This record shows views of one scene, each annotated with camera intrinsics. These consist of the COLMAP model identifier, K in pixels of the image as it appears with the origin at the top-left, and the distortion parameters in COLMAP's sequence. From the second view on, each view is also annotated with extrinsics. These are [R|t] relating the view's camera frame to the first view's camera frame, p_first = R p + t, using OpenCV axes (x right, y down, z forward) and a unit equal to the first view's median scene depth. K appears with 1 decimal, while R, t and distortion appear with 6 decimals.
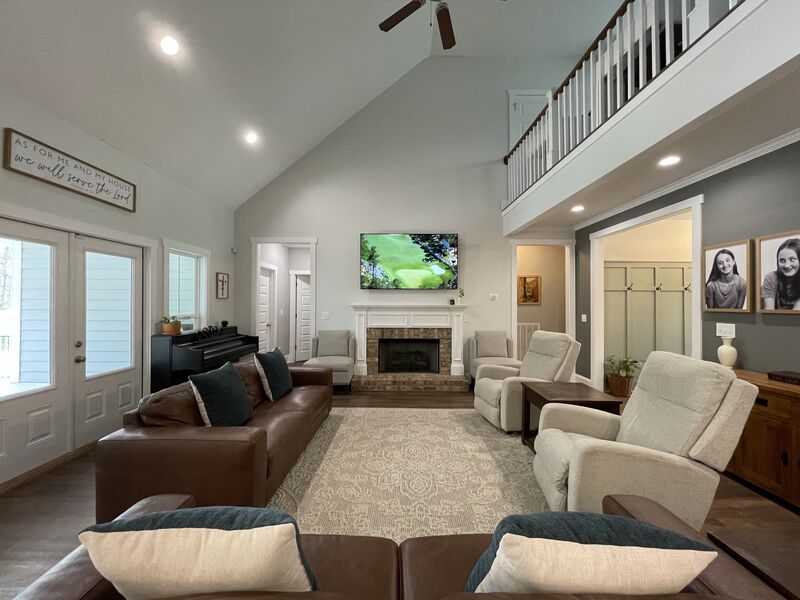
lens RADIAL K [[323.2, 0, 401.9], [0, 323.2, 298.1], [0, 0, 1]] dist [0.003739, 0.000488]
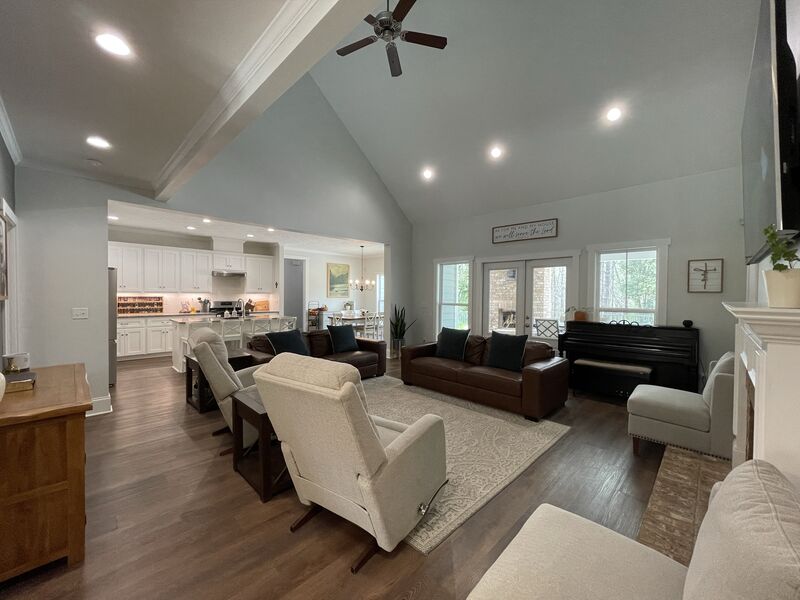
lens RADIAL K [[323.2, 0, 400.8], [0, 323.2, 299.6], [0, 0, 1]] dist [0.003739, 0.000488]
pose [[-0.706948, 0.004585, -0.707251, 0.500654], [-0.001206, 0.999970, 0.007688, 0.013522], [0.707265, 0.006288, -0.706921, 1.020284]]
